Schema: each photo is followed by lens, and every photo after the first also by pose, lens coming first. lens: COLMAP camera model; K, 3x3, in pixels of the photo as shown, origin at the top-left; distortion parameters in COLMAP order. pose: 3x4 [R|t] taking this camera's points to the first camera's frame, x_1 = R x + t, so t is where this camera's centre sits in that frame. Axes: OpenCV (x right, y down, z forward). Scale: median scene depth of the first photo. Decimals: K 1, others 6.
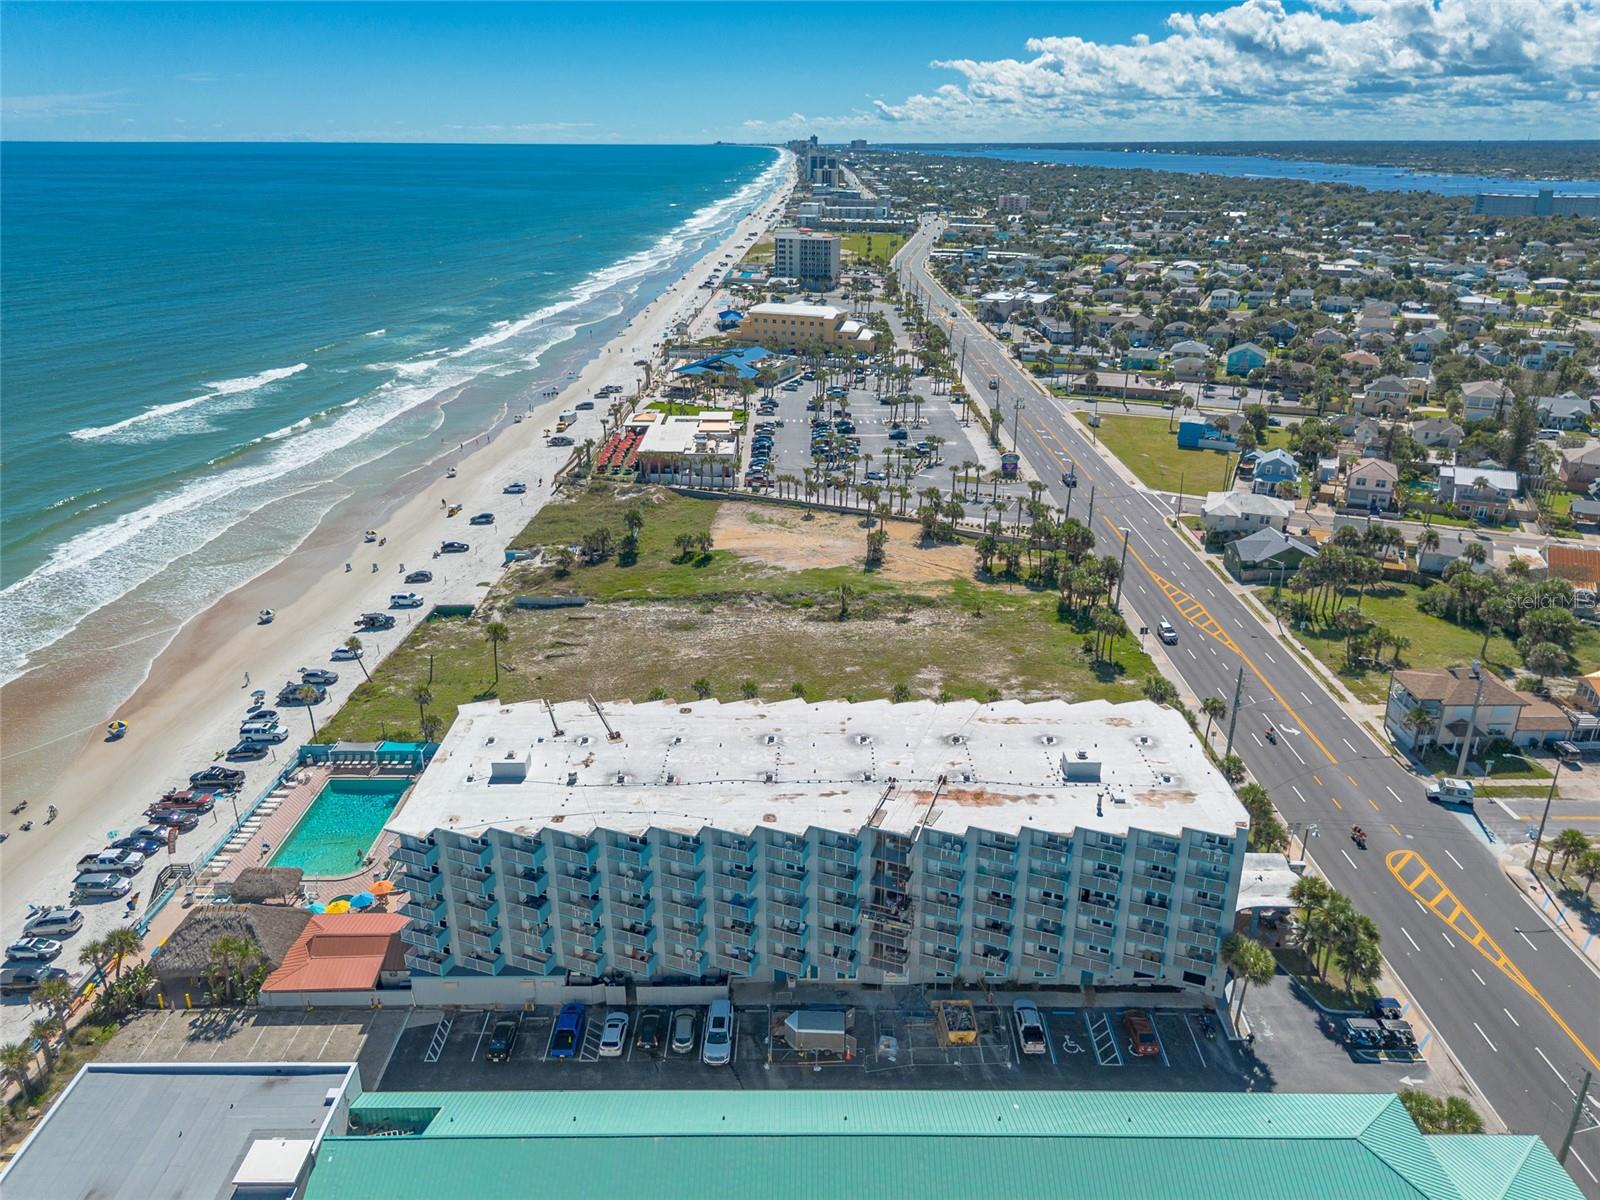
lens RADIAL K [[1138.5, 0, 800.0], [0, 1138.5, 600.0], [0, 0, 1]] dist [0.072871, -0.075433]
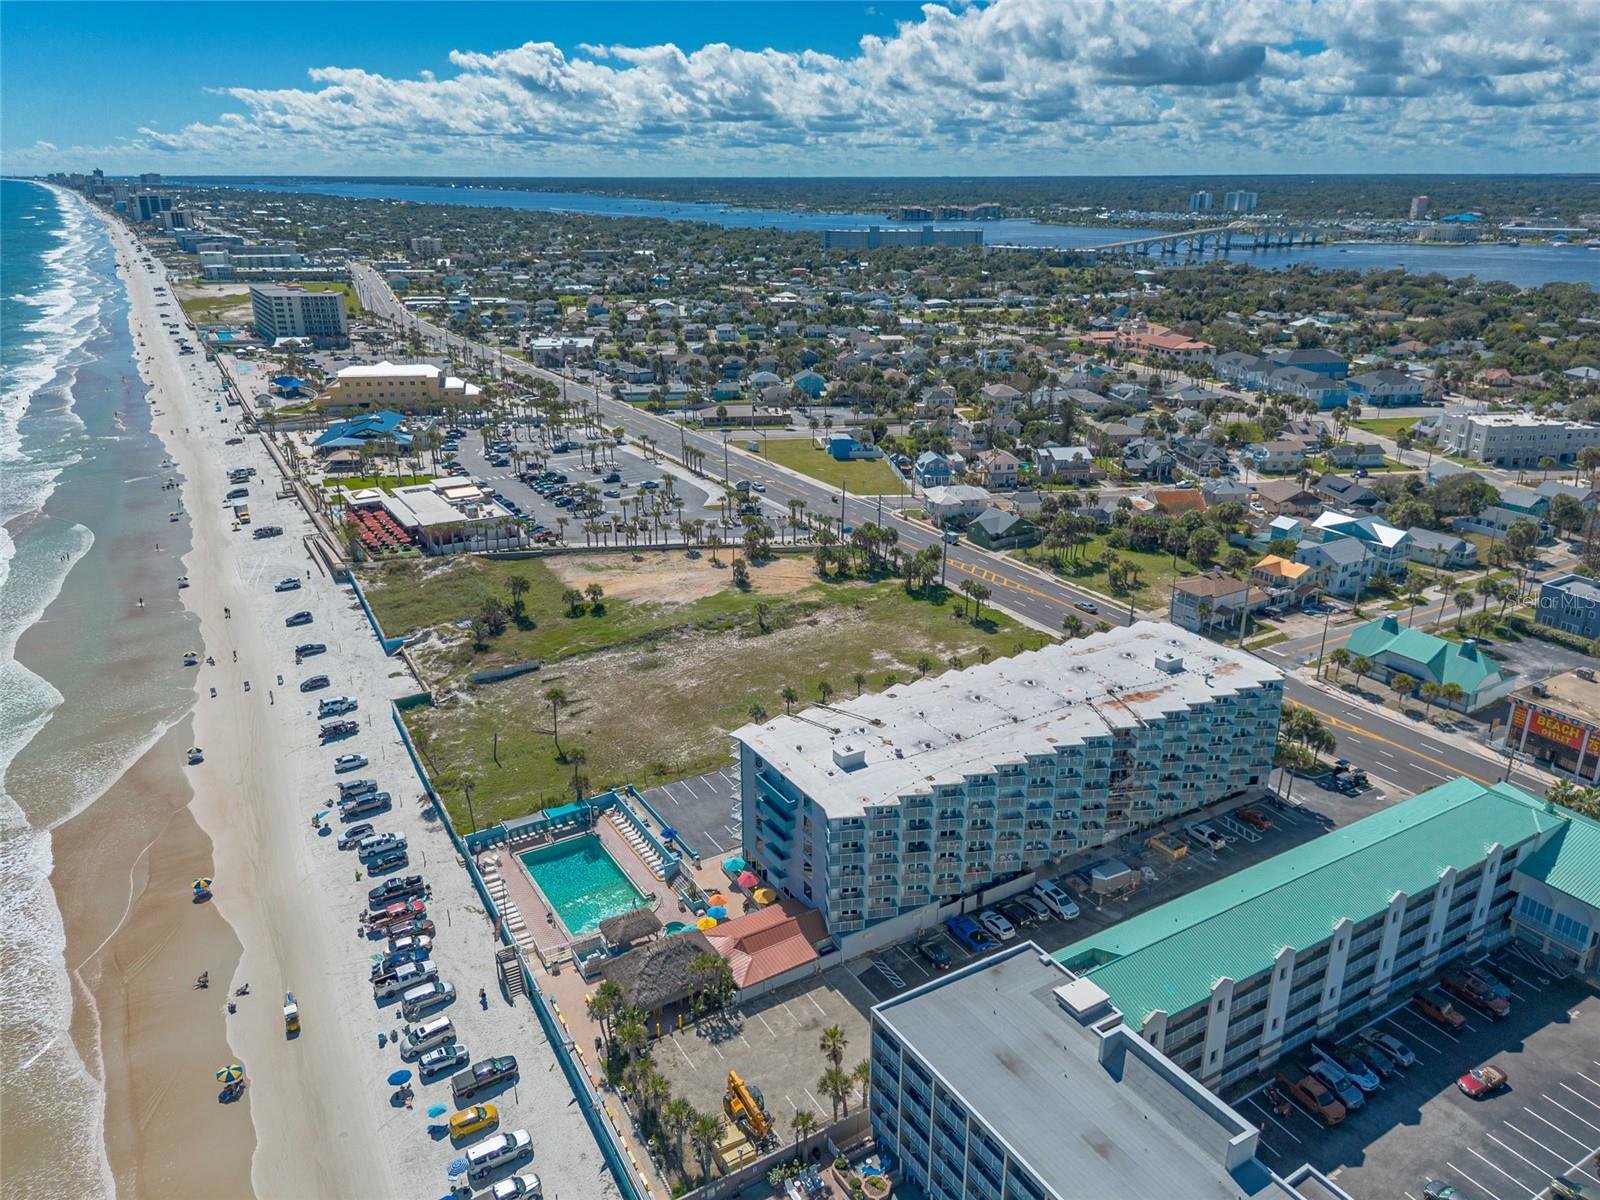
lens RADIAL K [[1138.5, 0, 800.0], [0, 1138.5, 600.0], [0, 0, 1]] dist [0.072871, -0.075433]
pose [[0.856470, -0.181303, 0.483309, -0.508080], [0.193719, 0.980748, 0.024618, -0.038742], [-0.478468, 0.072542, 0.875103, -0.047507]]
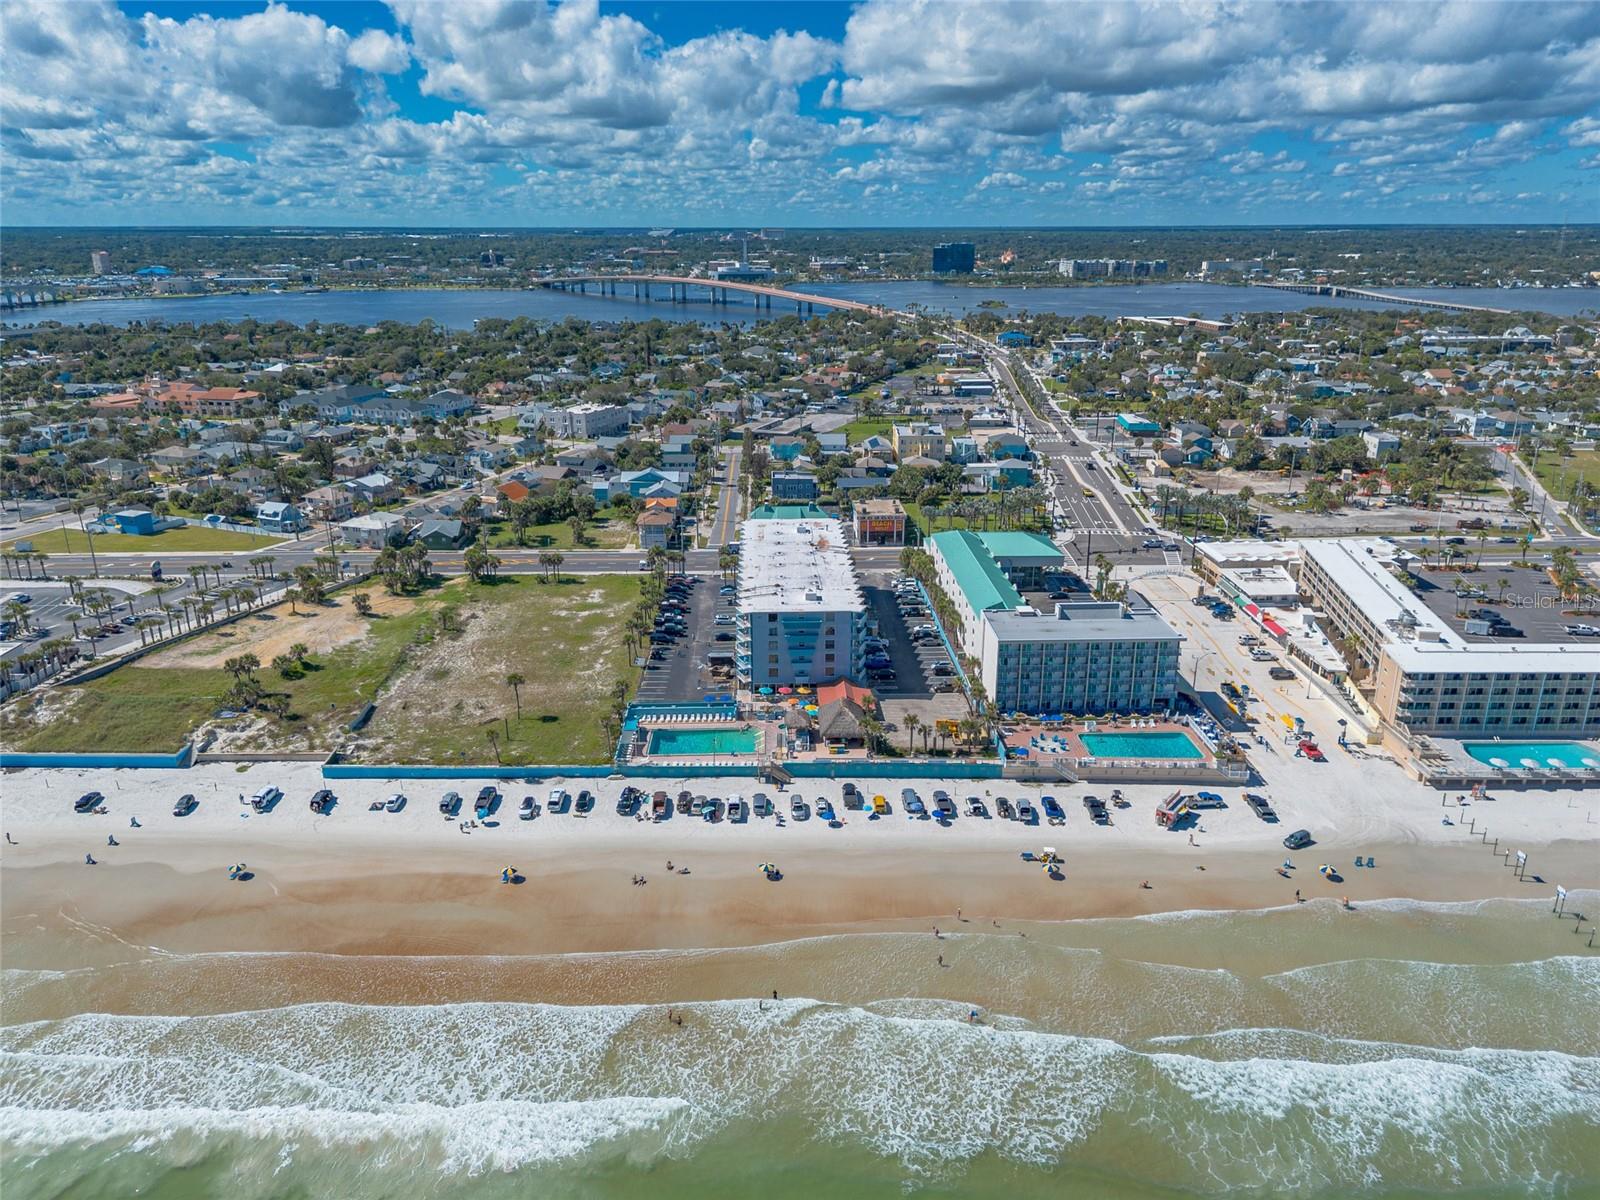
lens RADIAL K [[1138.5, 0, 800.0], [0, 1138.5, 600.0], [0, 0, 1]] dist [0.072871, -0.075433]
pose [[-0.032011, -0.311724, 0.949633, -1.334426], [0.373105, 0.877711, 0.300691, -0.291415], [-0.927237, 0.363939, 0.088210, 0.486423]]
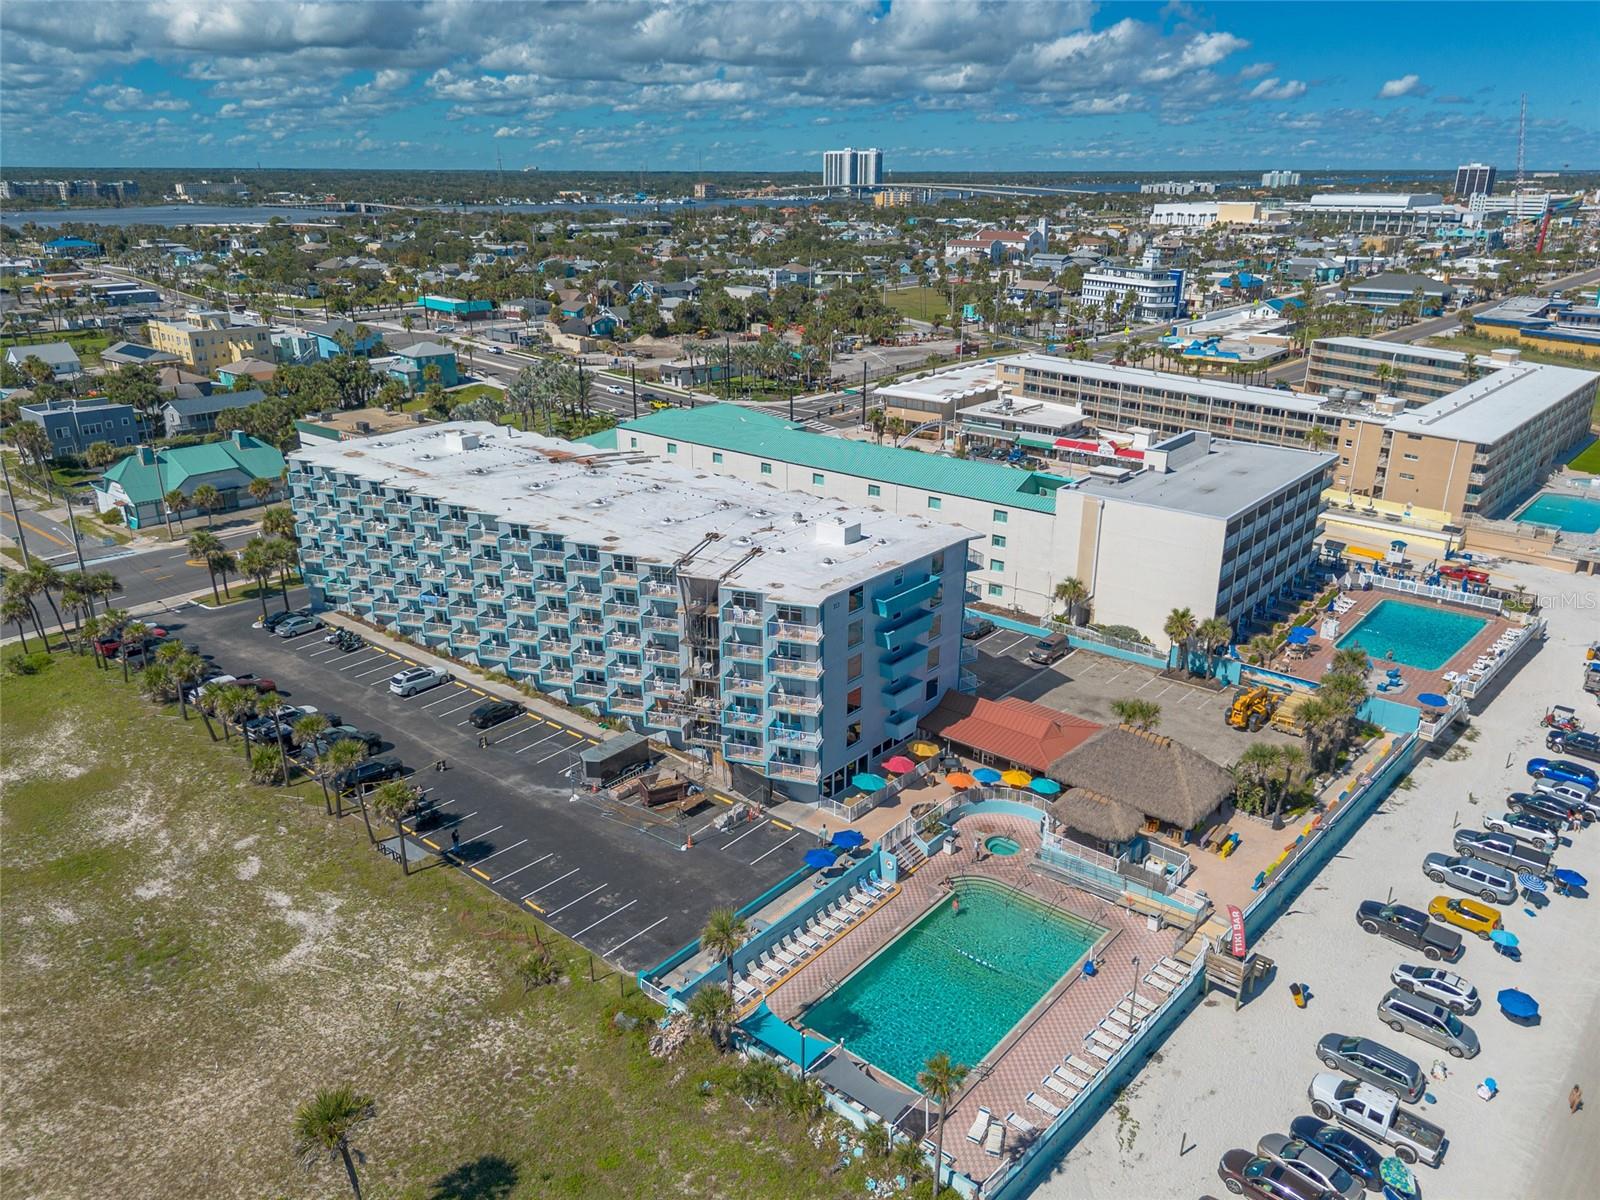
lens RADIAL K [[1153.4, 0, 797.6], [0, 1153.4, 601.1], [0, 0, 1]] dist [0.069516, -0.073818]
pose [[-0.766029, -0.225139, 0.602089, -0.460061], [0.236449, 0.772298, 0.589616, -0.210087], [-0.597738, 0.594027, -0.538369, 0.900749]]
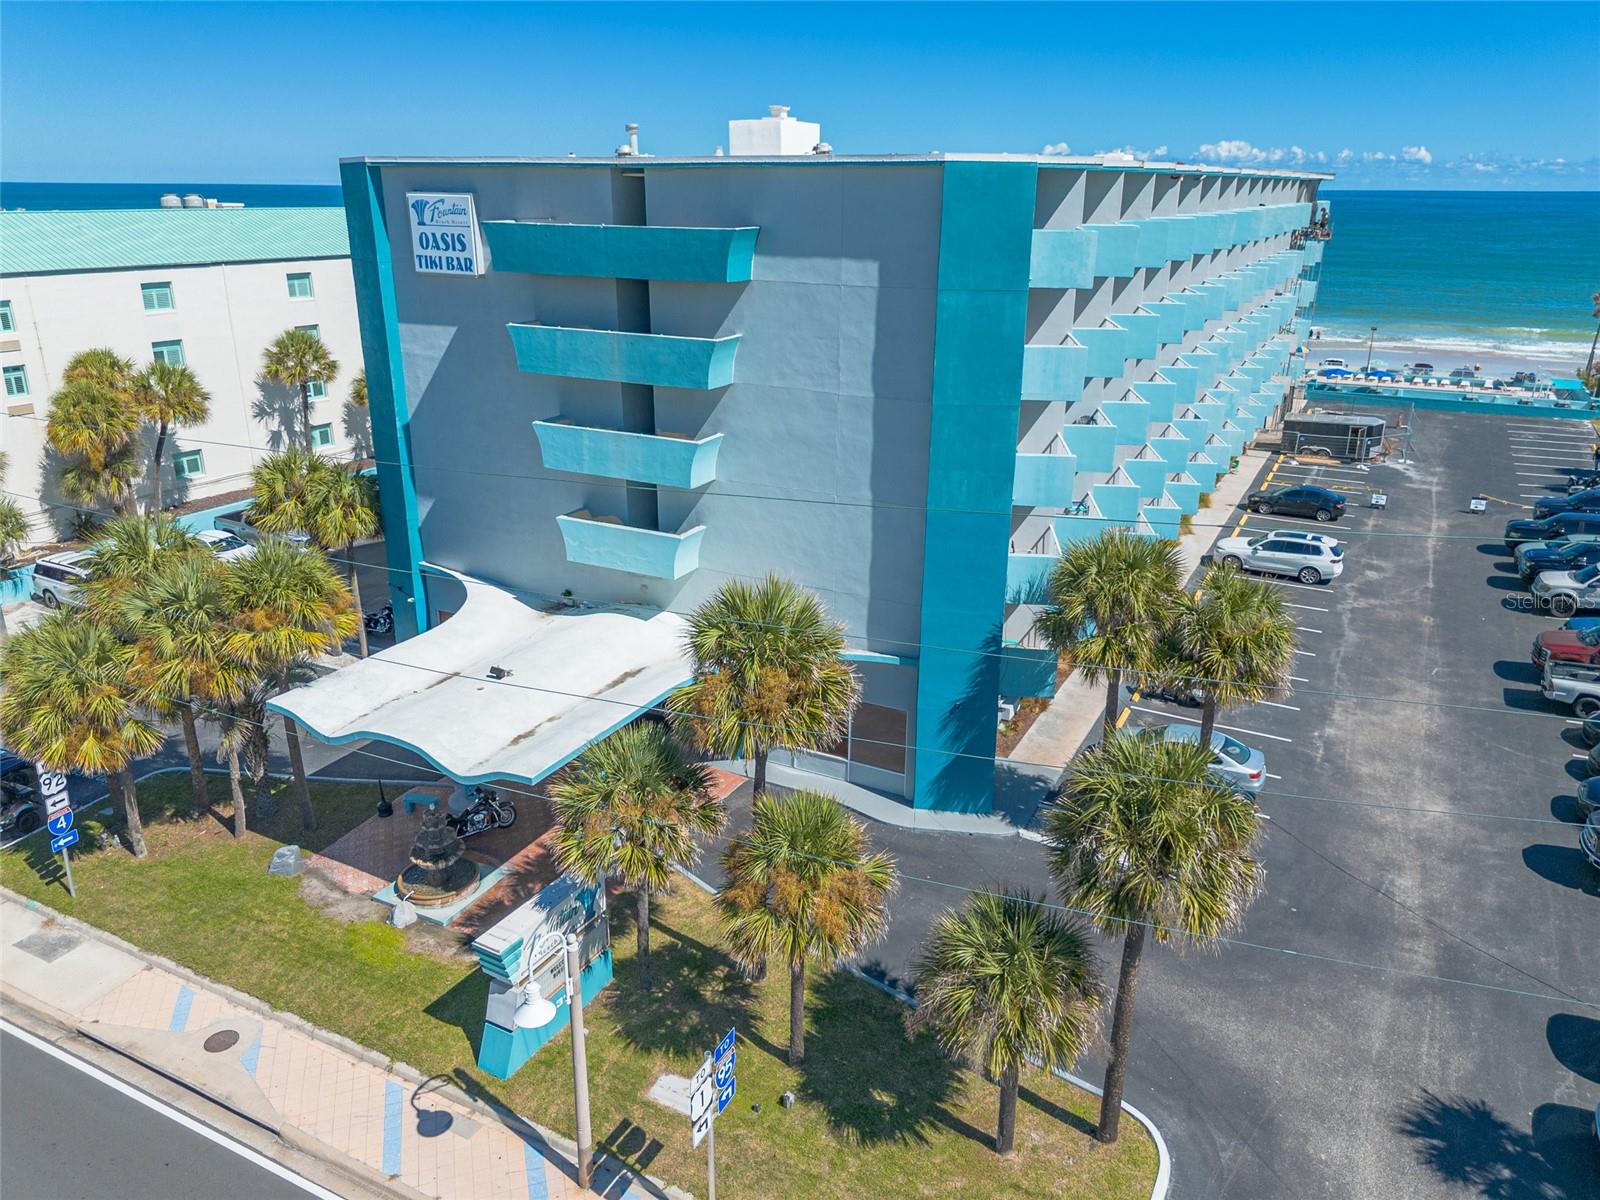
lens RADIAL K [[1147.3, 0, 800.0], [0, 1147.3, 600.0], [0, 0, 1]] dist [0.080442, -0.080550]
pose [[-0.464232, 0.293717, -0.835595, 0.368685], [-0.333501, 0.816016, 0.472118, 0.045067], [0.820528, 0.497844, -0.280865, 0.702511]]
